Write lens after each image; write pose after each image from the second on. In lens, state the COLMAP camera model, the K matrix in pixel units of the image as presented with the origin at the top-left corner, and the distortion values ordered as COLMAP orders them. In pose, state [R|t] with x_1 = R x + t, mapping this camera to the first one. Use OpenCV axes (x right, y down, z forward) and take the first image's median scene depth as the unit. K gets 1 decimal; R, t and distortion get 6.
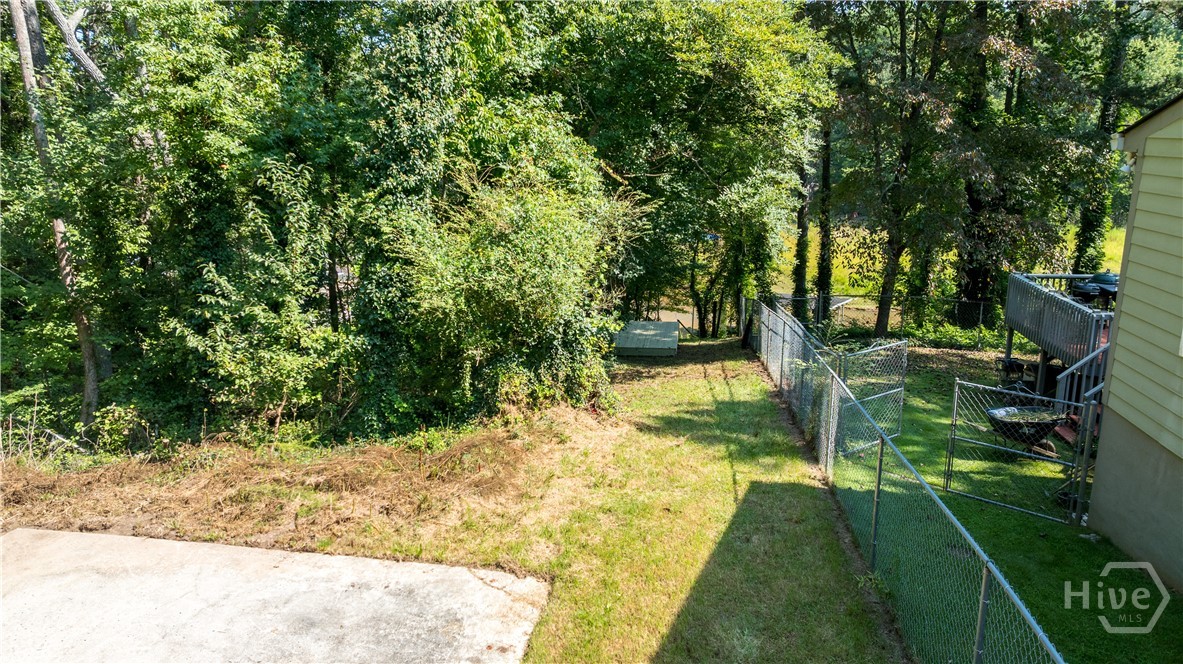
lens RADIAL K [[831.6, 0, 590.8], [0, 831.6, 336.1], [0, 0, 1]] dist [-0.045705, 0.042902]
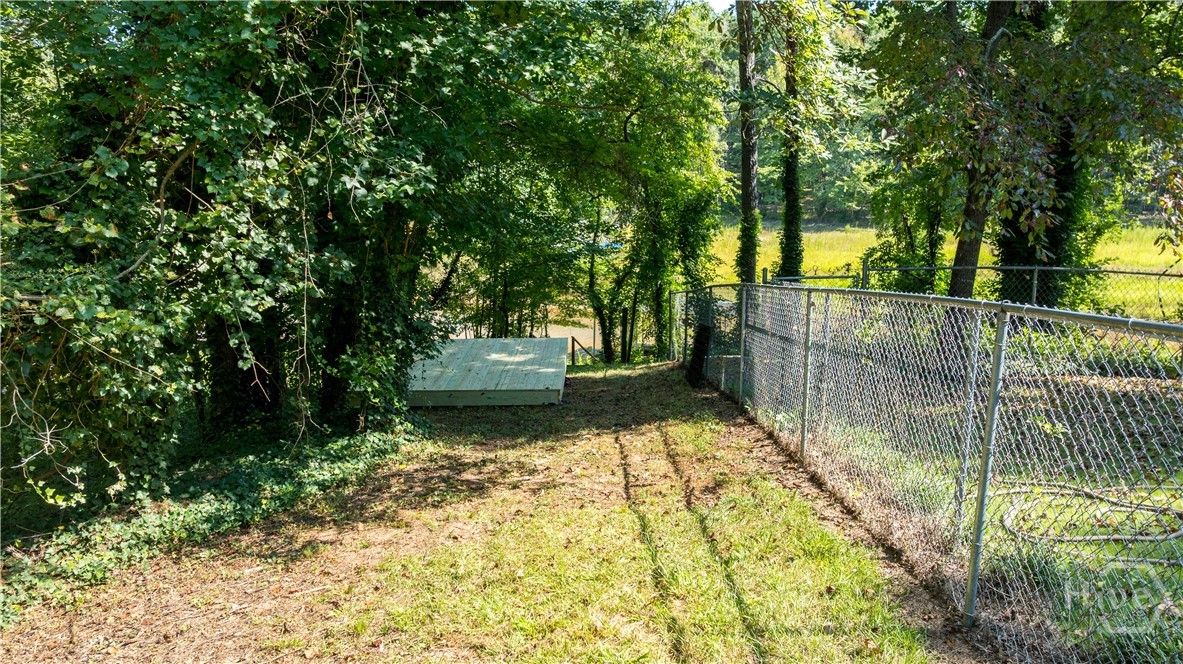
lens RADIAL K [[831.6, 0, 591.7], [0, 831.6, 331.5], [0, 0, 1]] dist [-0.045705, 0.042902]
pose [[0.992698, -0.027543, 0.117439, 0.052086], [0.031177, 0.999087, -0.029220, -0.004185], [-0.116527, 0.032668, 0.992650, 0.408016]]
